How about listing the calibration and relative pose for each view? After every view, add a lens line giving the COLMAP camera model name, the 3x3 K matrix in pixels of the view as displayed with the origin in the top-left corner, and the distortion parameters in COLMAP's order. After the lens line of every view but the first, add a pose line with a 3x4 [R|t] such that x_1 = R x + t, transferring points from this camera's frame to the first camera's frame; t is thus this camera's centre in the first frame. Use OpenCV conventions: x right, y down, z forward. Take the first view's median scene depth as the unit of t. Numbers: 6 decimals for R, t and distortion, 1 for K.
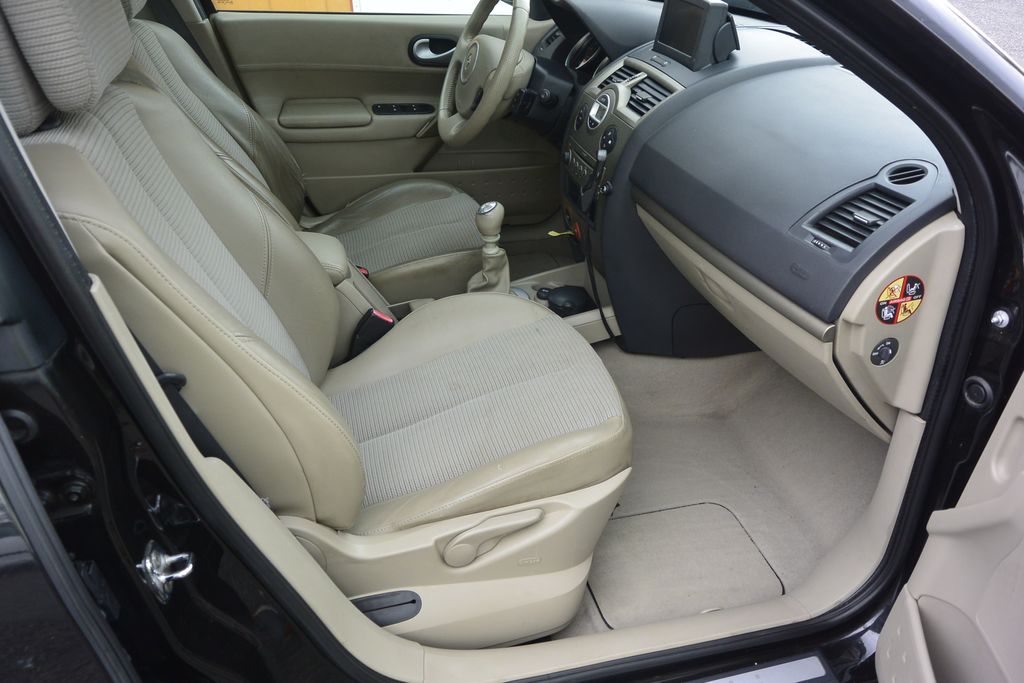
lens RADIAL K [[778.0, 0, 509.6], [0, 778.0, 336.6], [0, 0, 1]] dist [0.001901, 0.003741]
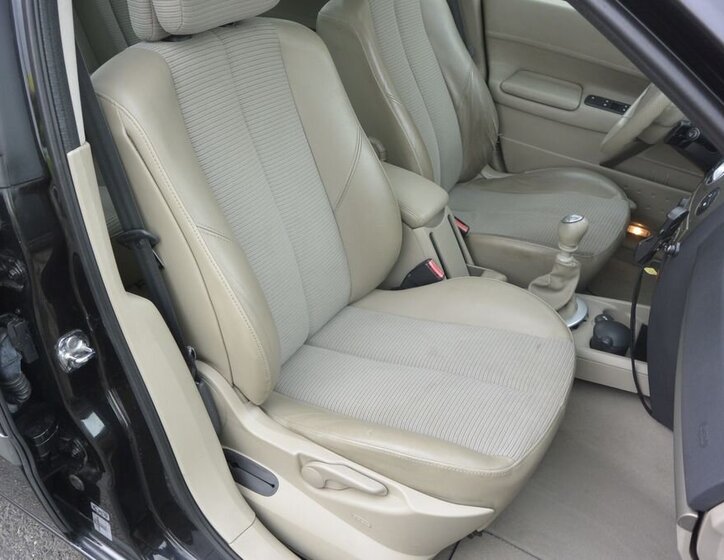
lens RADIAL K [[636.9, 0, 361.6], [0, 636.9, 281.9], [0, 0, 1]] dist [-0.004817, 0.010673]
pose [[0.713664, 0.440759, -0.544440, 0.353882], [-0.414211, 0.892319, 0.179432, -0.168761], [0.564900, 0.097459, 0.819384, 0.218239]]
